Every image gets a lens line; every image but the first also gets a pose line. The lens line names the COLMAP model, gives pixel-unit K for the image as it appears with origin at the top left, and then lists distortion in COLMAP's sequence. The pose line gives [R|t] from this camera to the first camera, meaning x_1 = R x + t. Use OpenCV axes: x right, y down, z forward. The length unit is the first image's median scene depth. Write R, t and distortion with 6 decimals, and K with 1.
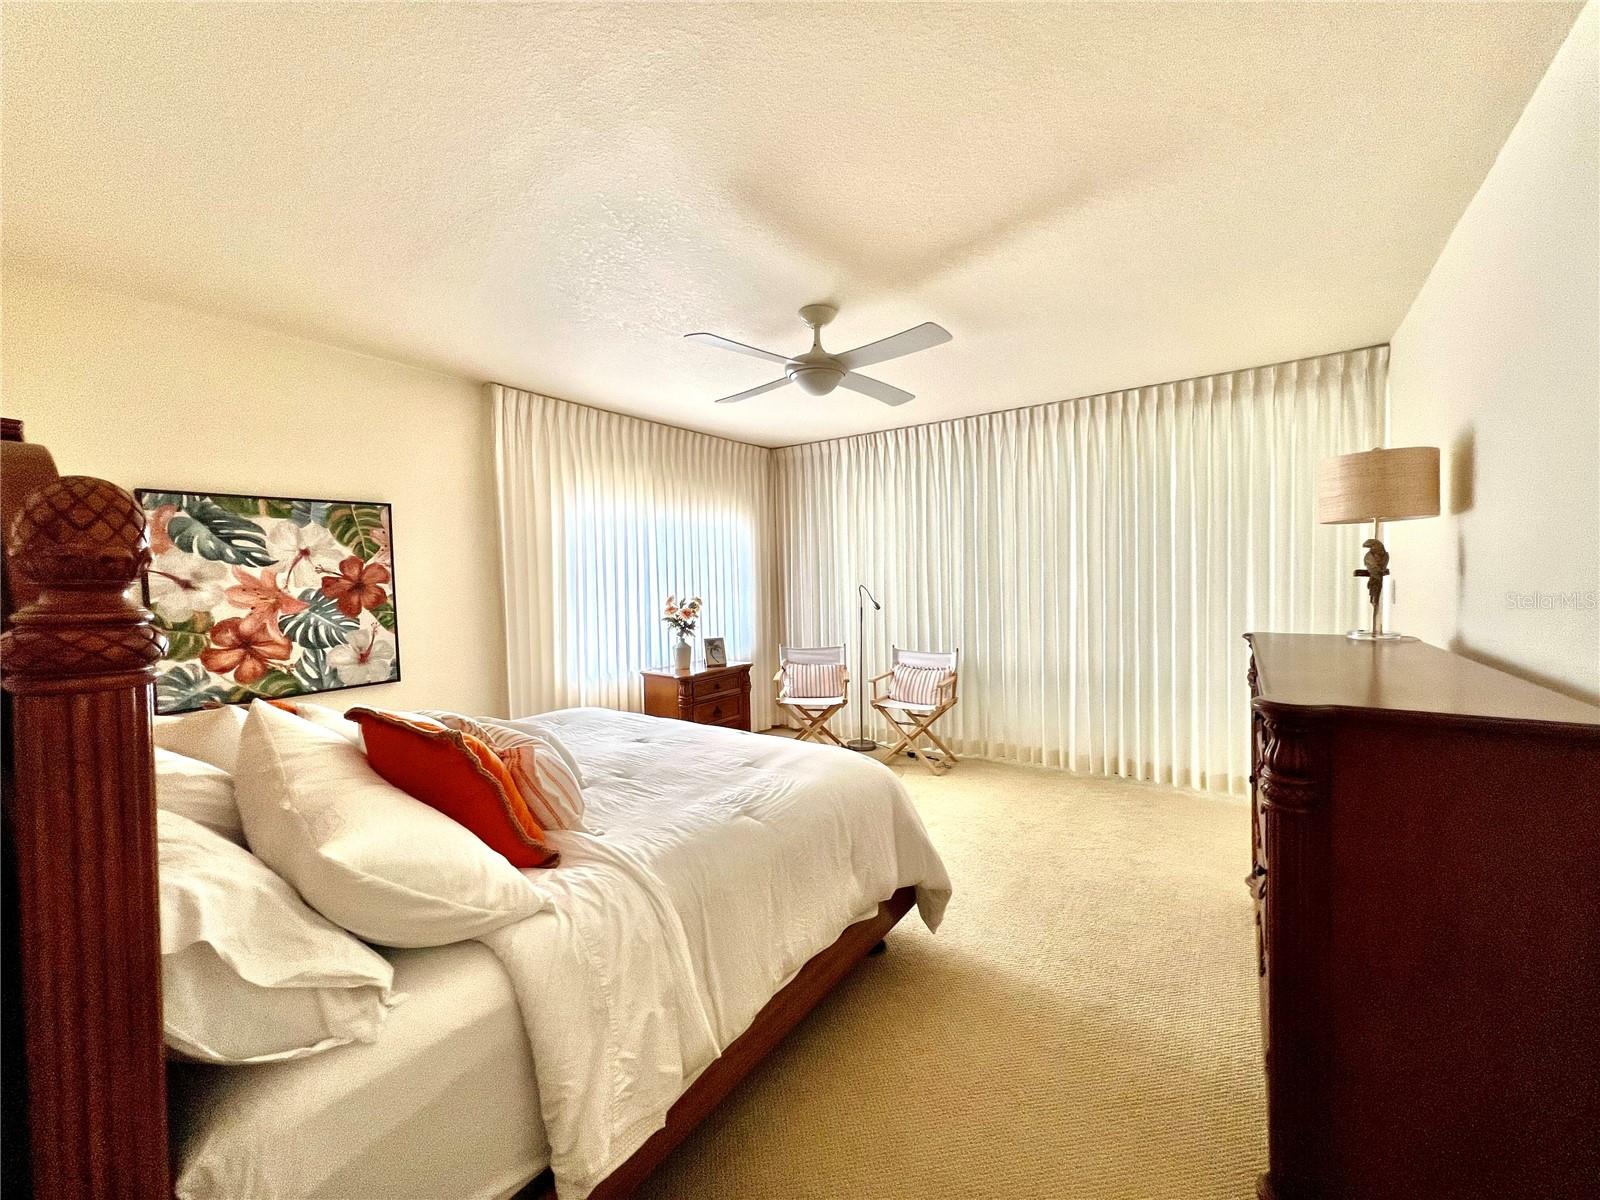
lens RADIAL K [[639.9, 0, 795.7], [0, 639.9, 595.0], [0, 0, 1]] dist [-0.001773, 0.000786]
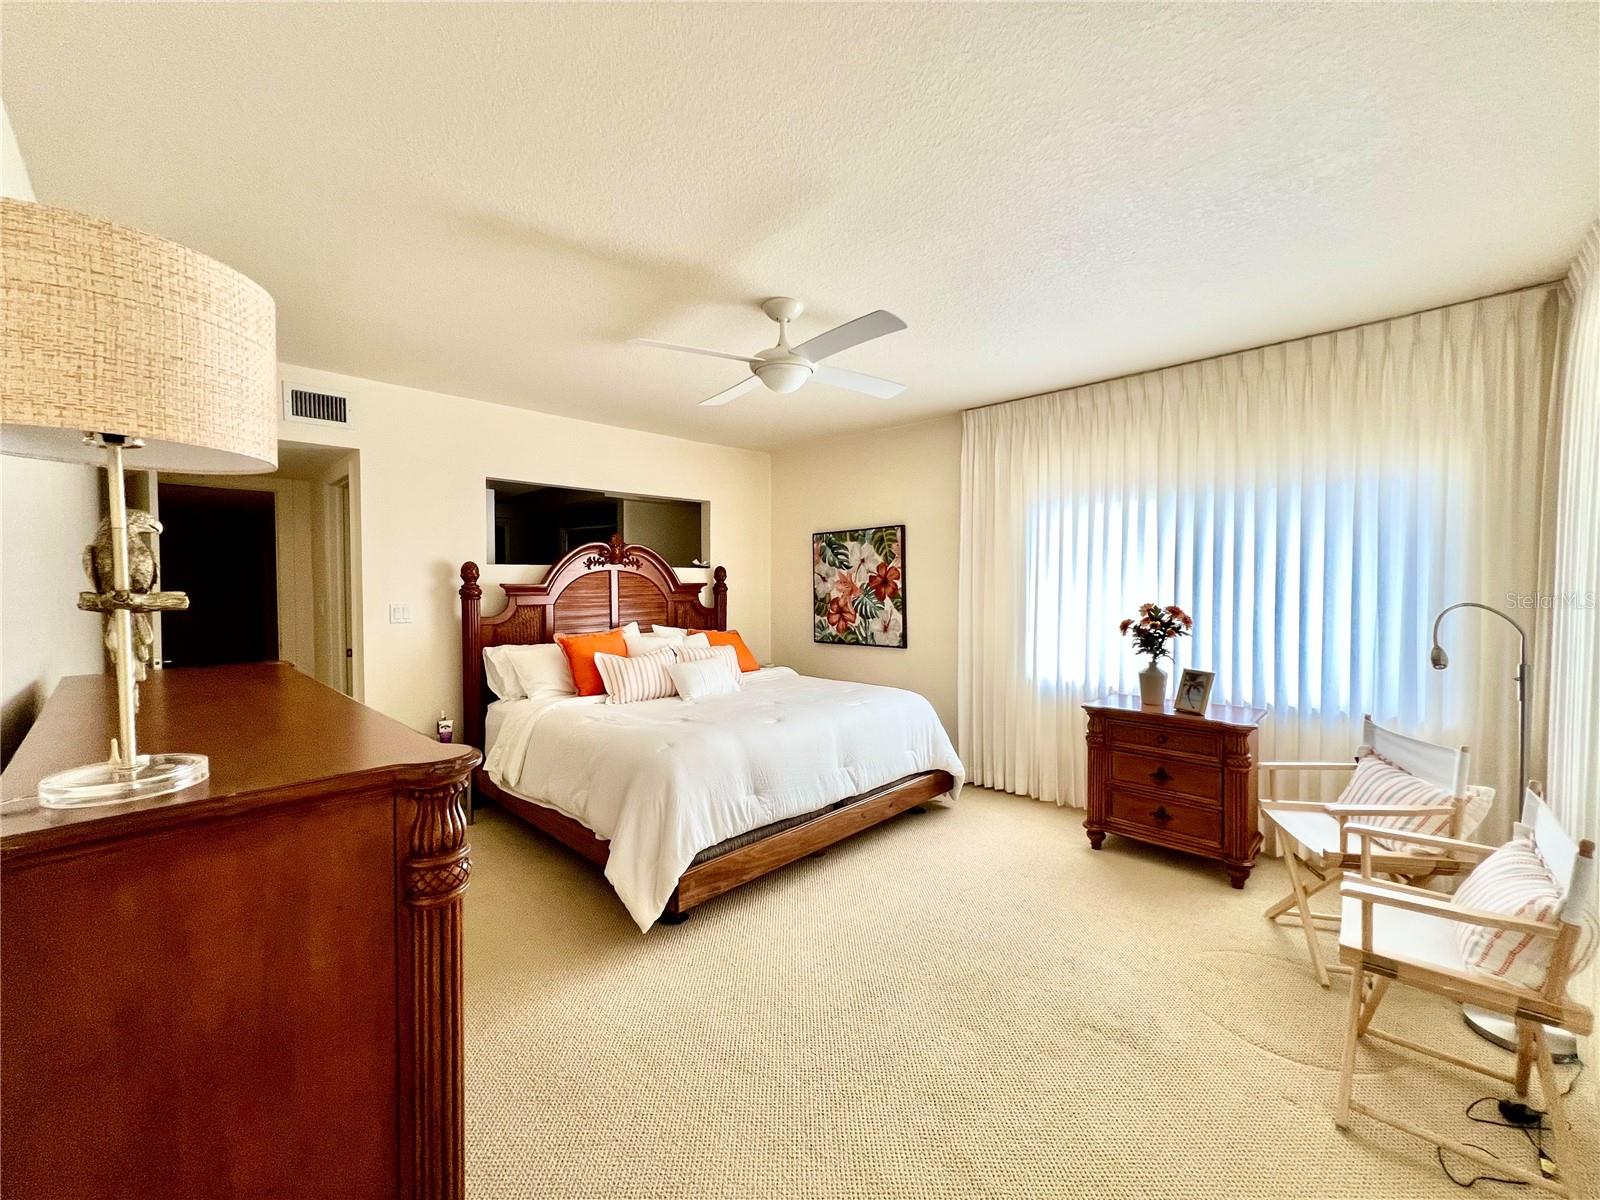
lens RADIAL K [[639.9, 0, 830.3], [0, 639.9, 606.7], [0, 0, 1]] dist [-0.001773, 0.000786]
pose [[-0.136851, 0.047915, -0.989432, 0.908208], [-0.031270, 0.998123, 0.052661, -0.031962], [0.990098, 0.038146, -0.135096, 1.145103]]
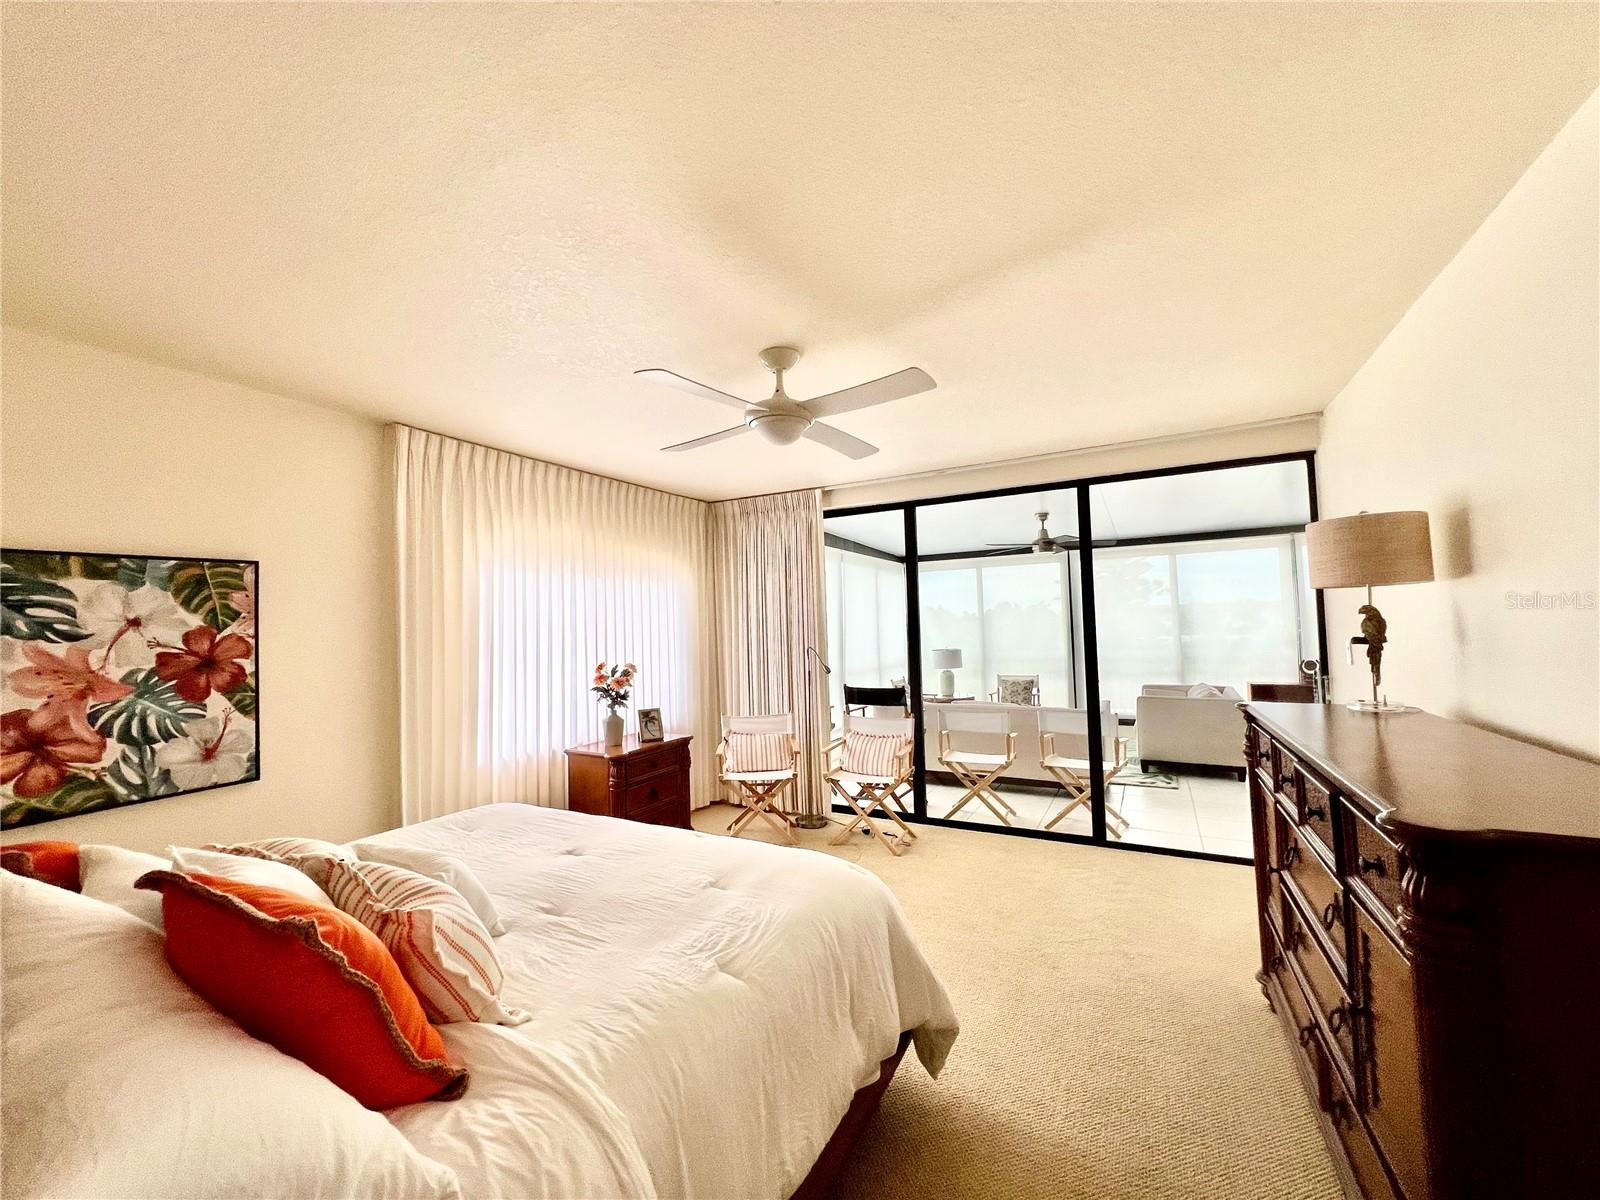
lens RADIAL K [[639.9, 0, 795.7], [0, 639.9, 594.9], [0, 0, 1]] dist [-0.001773, 0.000786]
pose [[0.992741, -0.001970, 0.120255, -0.049940], [0.011826, 0.996619, -0.081302, -0.026600], [-0.119688, 0.082134, 0.989408, 0.116590]]
